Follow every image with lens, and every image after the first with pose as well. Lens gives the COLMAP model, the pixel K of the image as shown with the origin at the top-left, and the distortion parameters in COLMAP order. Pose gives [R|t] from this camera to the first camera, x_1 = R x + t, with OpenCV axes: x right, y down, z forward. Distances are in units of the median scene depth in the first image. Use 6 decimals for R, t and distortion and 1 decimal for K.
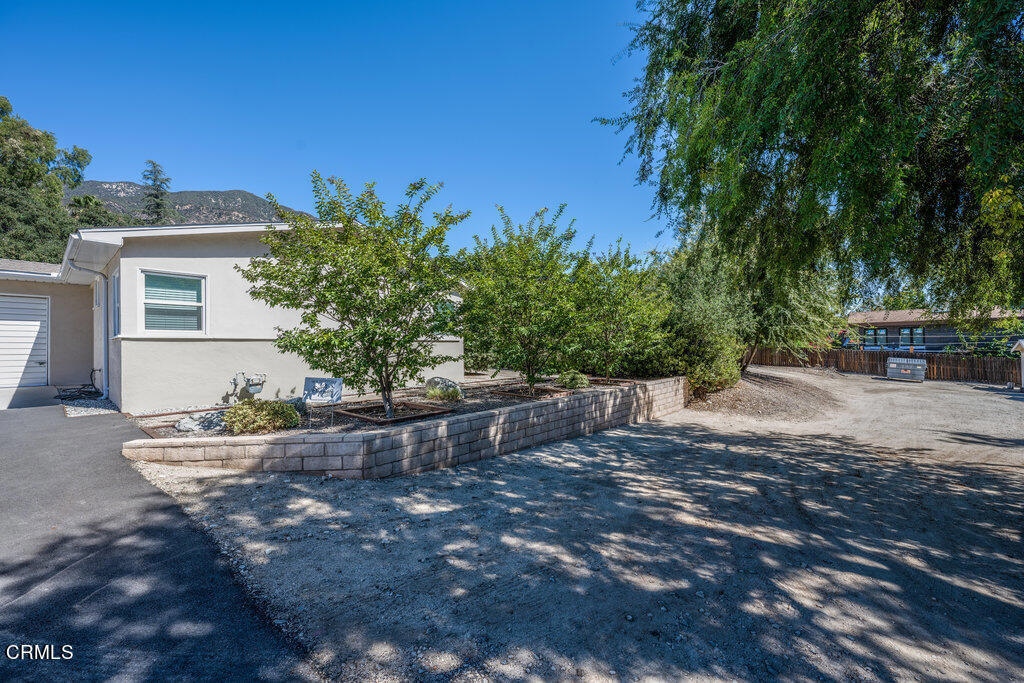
lens RADIAL K [[408.3, 0, 516.5], [0, 408.3, 345.1], [0, 0, 1]] dist [-0.004620, 0.000070]
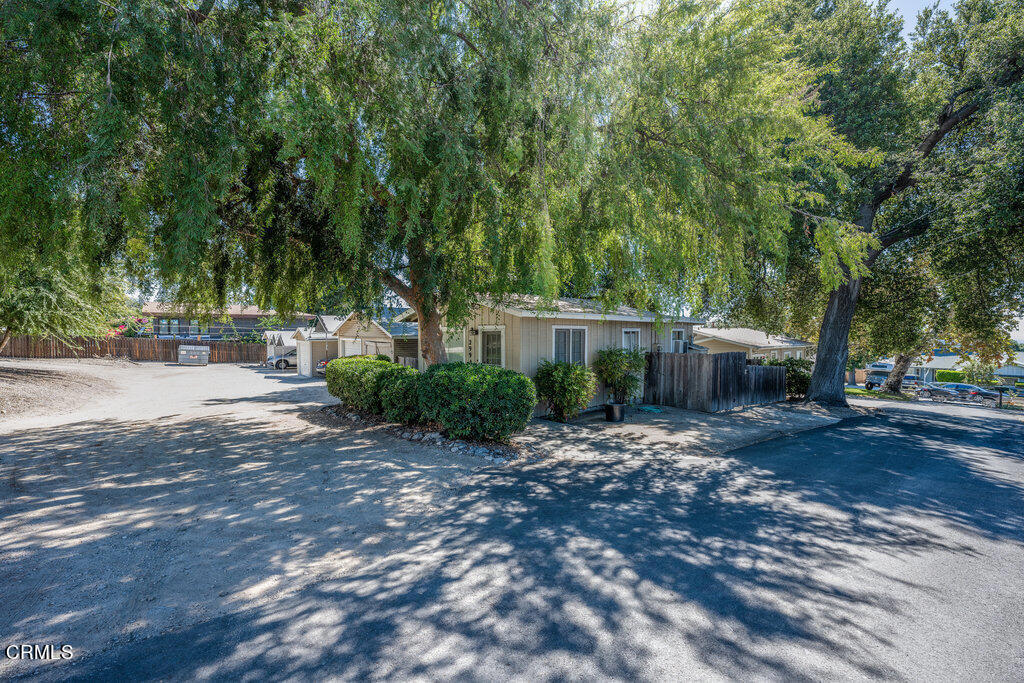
lens RADIAL K [[408.3, 0, 511.8], [0, 408.3, 342.5], [0, 0, 1]] dist [-0.004620, 0.000070]
pose [[0.170607, -0.013217, 0.985251, -0.037000], [-0.007006, 0.999868, 0.014627, 0.001231], [-0.985314, -0.009398, 0.170492, -0.137040]]
